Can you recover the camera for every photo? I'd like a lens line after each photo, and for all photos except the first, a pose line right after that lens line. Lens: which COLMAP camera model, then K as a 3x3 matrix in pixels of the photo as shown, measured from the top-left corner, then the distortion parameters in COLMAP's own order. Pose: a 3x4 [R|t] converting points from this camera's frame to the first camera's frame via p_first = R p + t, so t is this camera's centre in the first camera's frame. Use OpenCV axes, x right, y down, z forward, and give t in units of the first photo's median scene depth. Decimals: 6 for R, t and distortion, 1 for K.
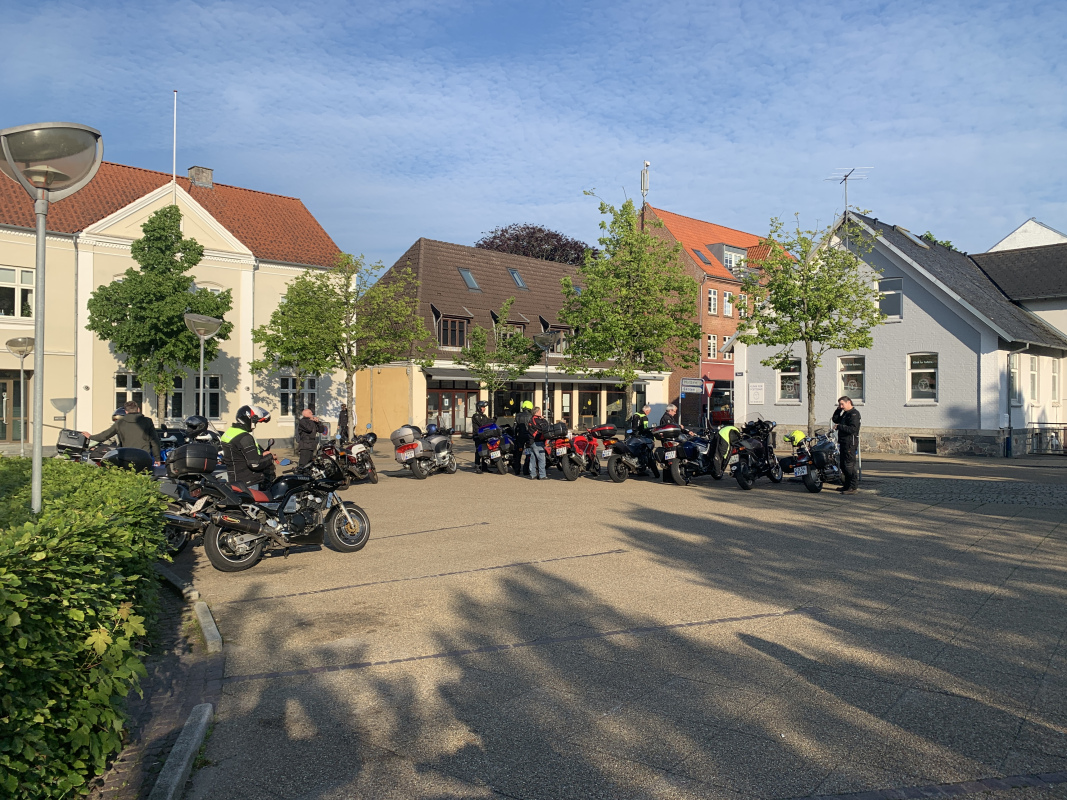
lens RADIAL K [[816.6, 0, 533.5], [0, 816.6, 400.0], [0, 0, 1]] dist [0.109229, -0.171170]
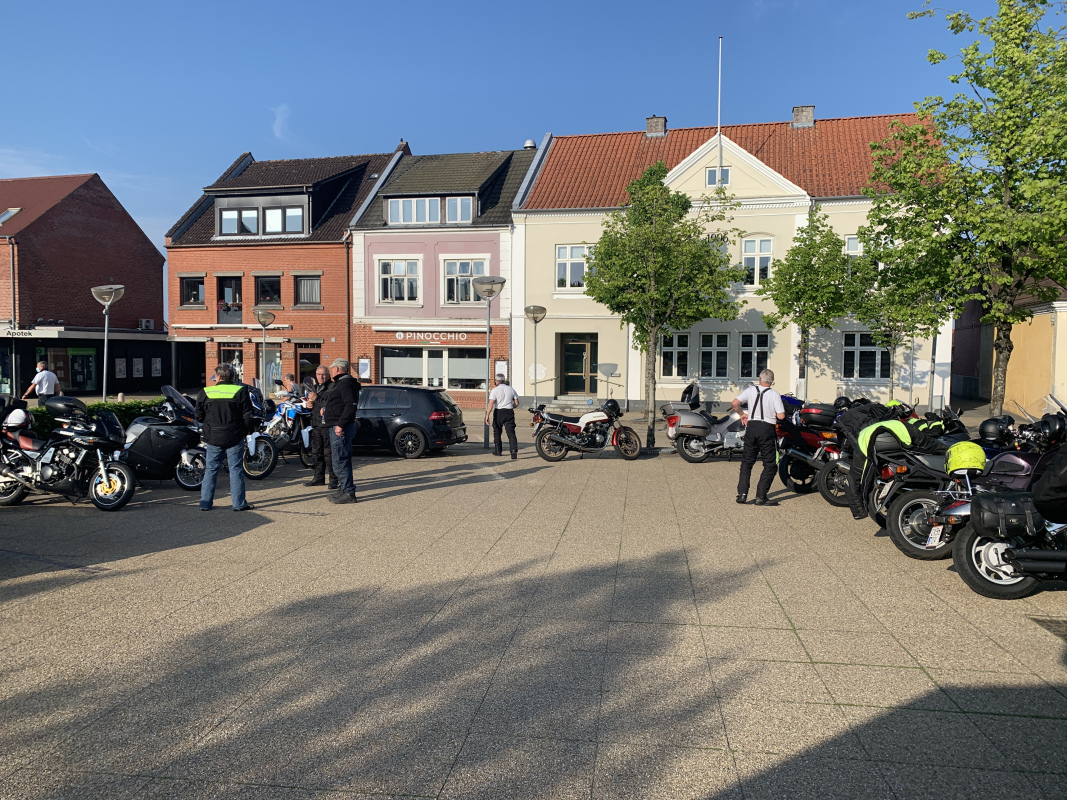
lens RADIAL K [[816.6, 0, 533.5], [0, 816.6, 400.0], [0, 0, 1]] dist [0.109229, -0.171170]
pose [[0.505035, 0.051474, -0.861562, 0.401315], [-0.007099, 0.998434, 0.055490, -0.004664], [0.863070, -0.021908, 0.504610, 0.416311]]
